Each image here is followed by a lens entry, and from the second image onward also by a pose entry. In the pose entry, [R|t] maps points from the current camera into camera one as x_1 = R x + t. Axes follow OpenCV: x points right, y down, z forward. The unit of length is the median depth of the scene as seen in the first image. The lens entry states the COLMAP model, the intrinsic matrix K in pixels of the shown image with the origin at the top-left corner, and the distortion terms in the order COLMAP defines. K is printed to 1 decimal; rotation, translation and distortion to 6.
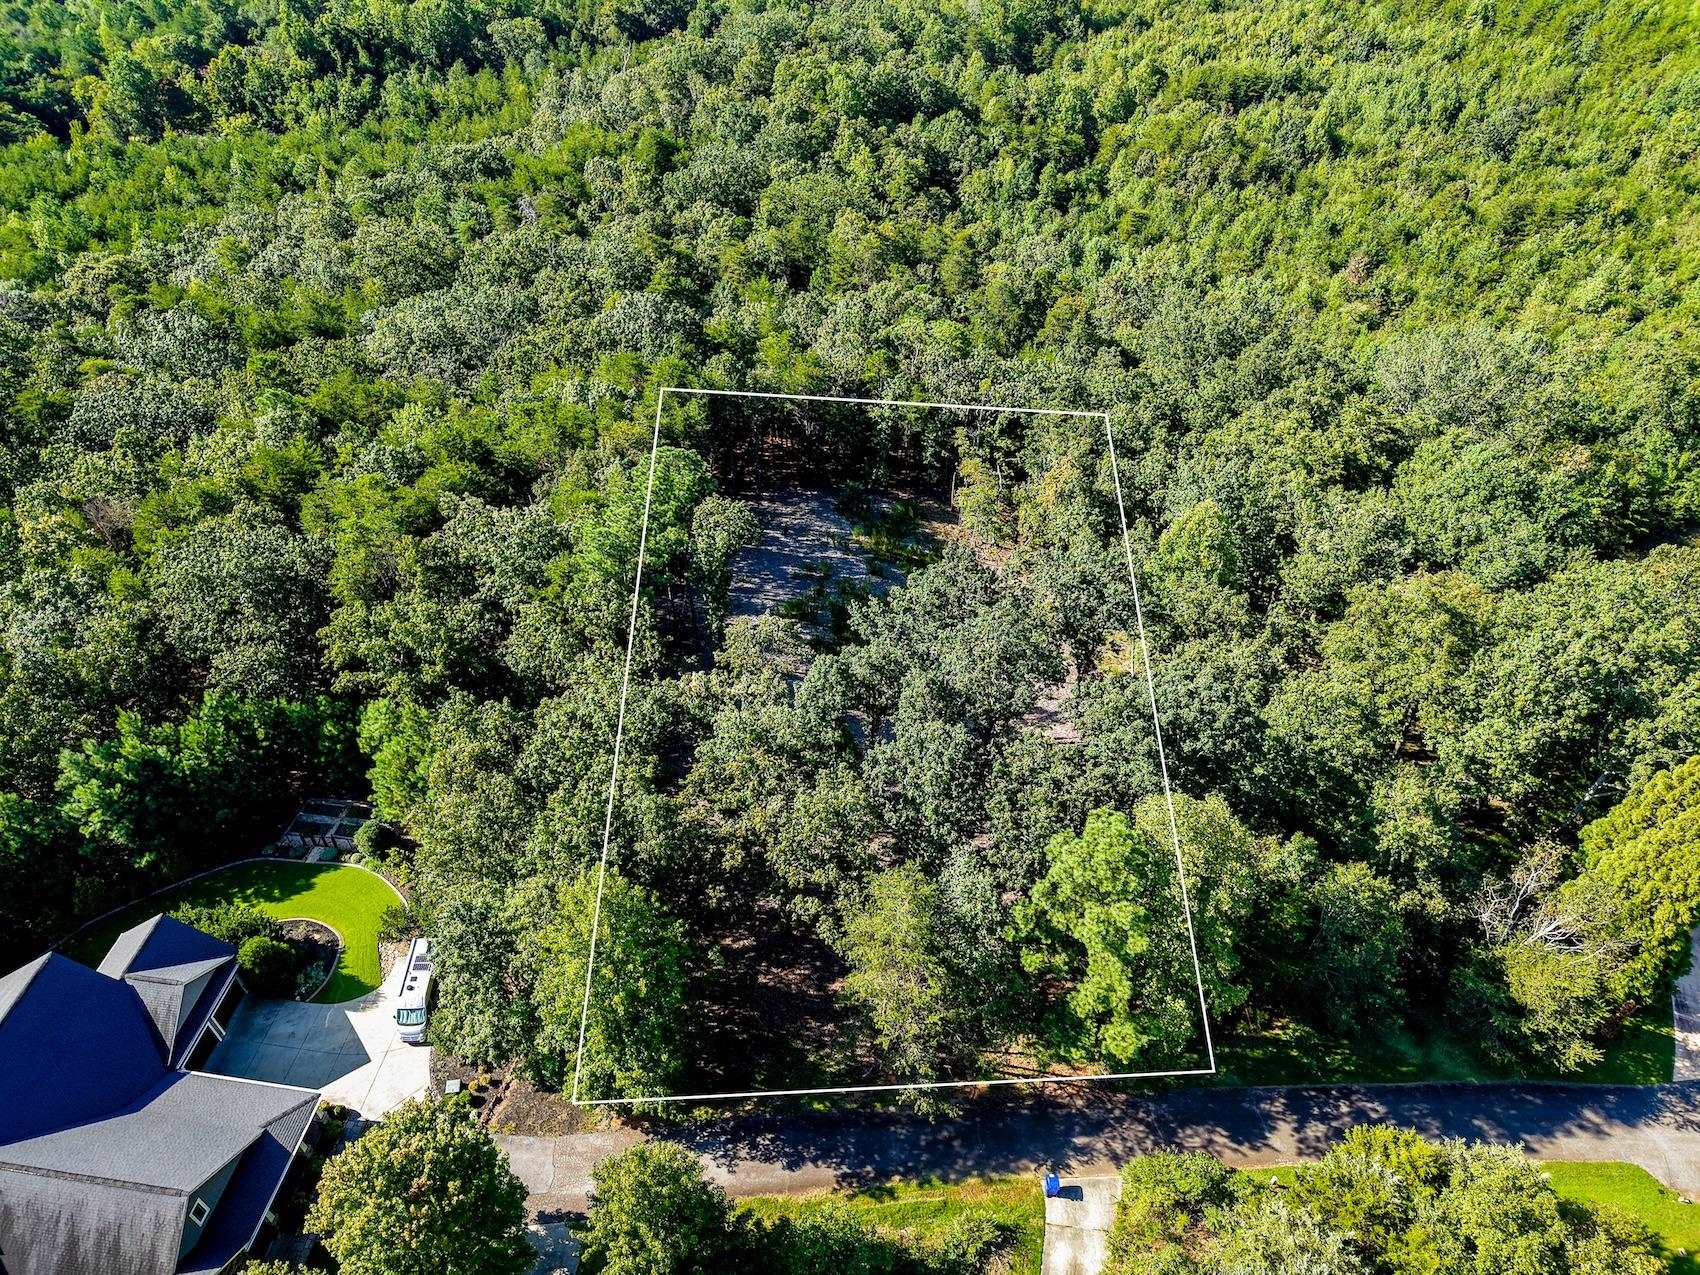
lens RADIAL K [[1159.0, 0, 844.8], [0, 1159.0, 636.9], [0, 0, 1]] dist [0.015290, -0.012140]
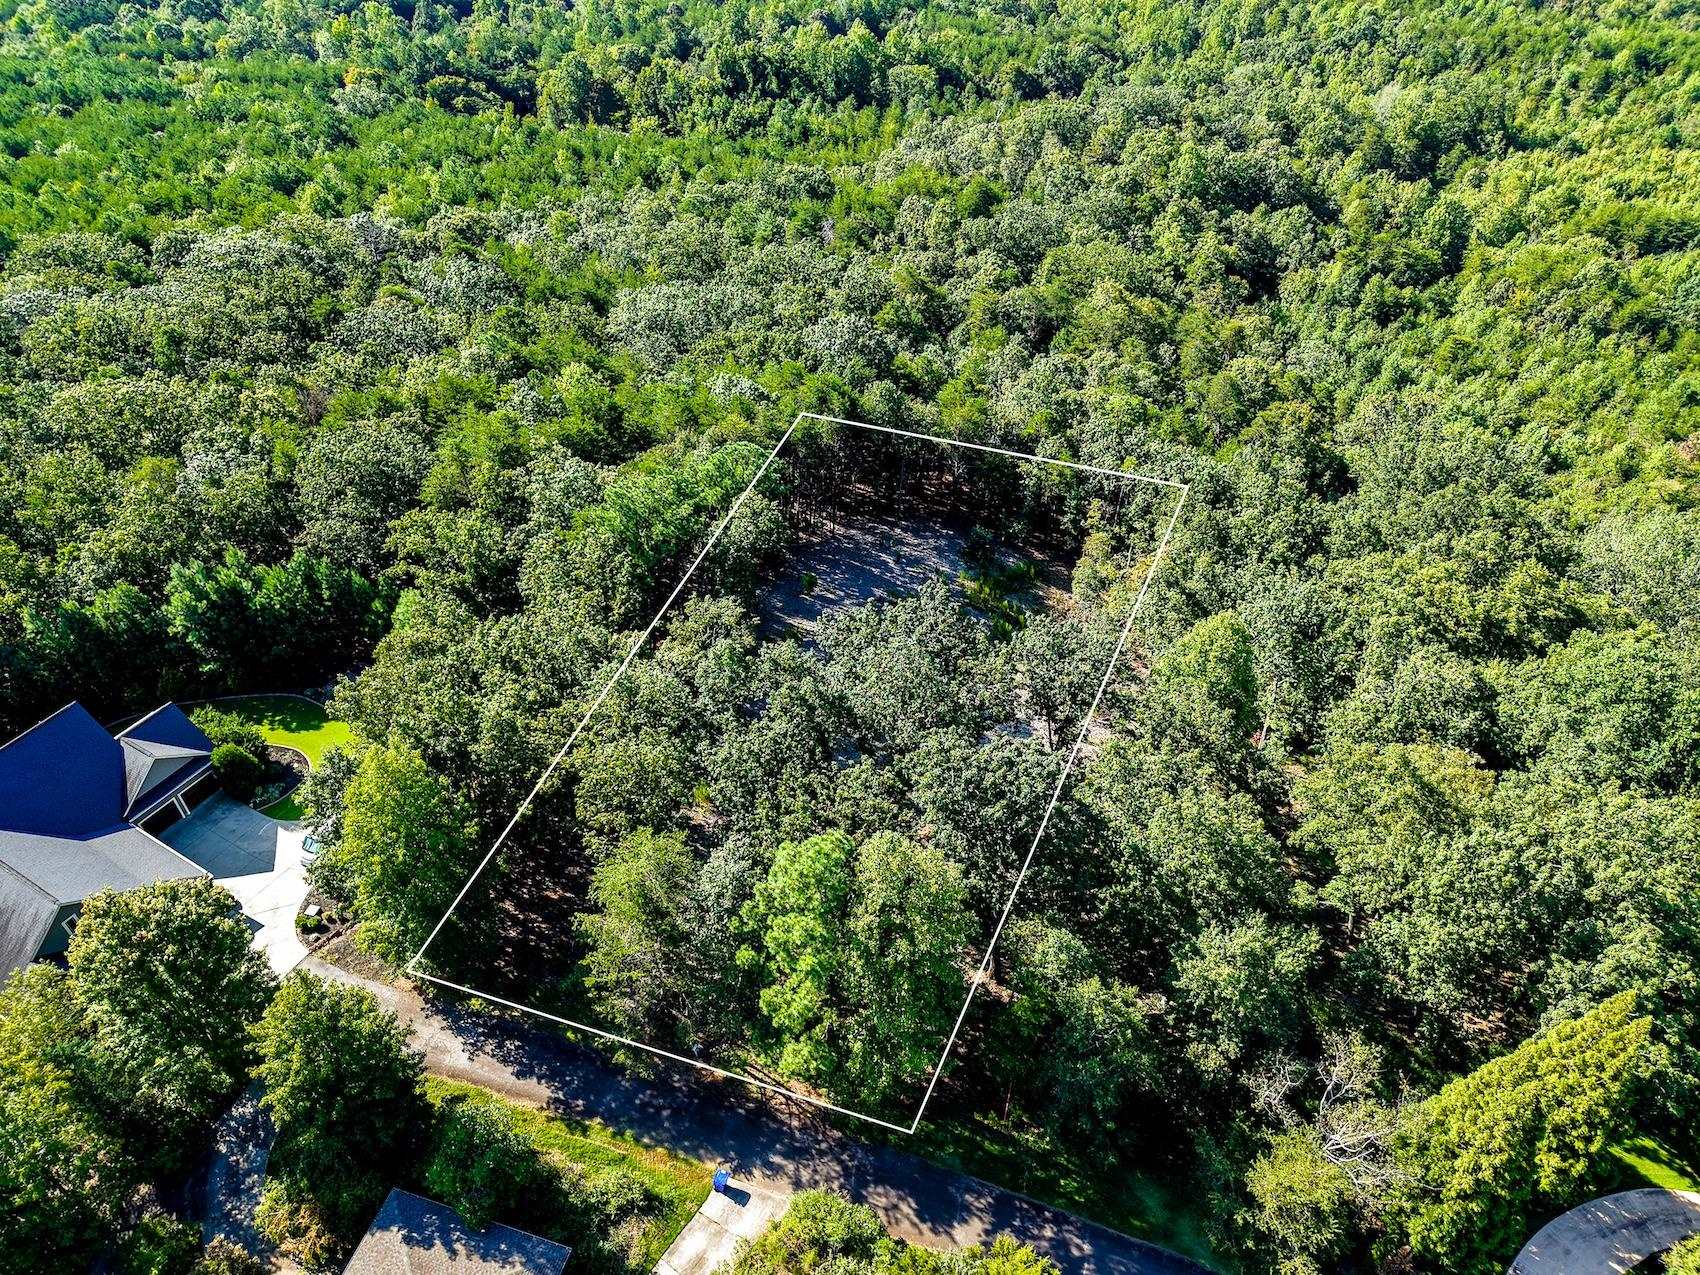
lens RADIAL K [[1159.0, 0, 839.1], [0, 1159.0, 633.3], [0, 0, 1]] dist [0.015290, -0.012140]
pose [[0.924756, 0.253220, -0.284088, 0.198895], [-0.266281, 0.963865, -0.007655, -0.005108], [0.271885, 0.082726, 0.958768, 0.004702]]
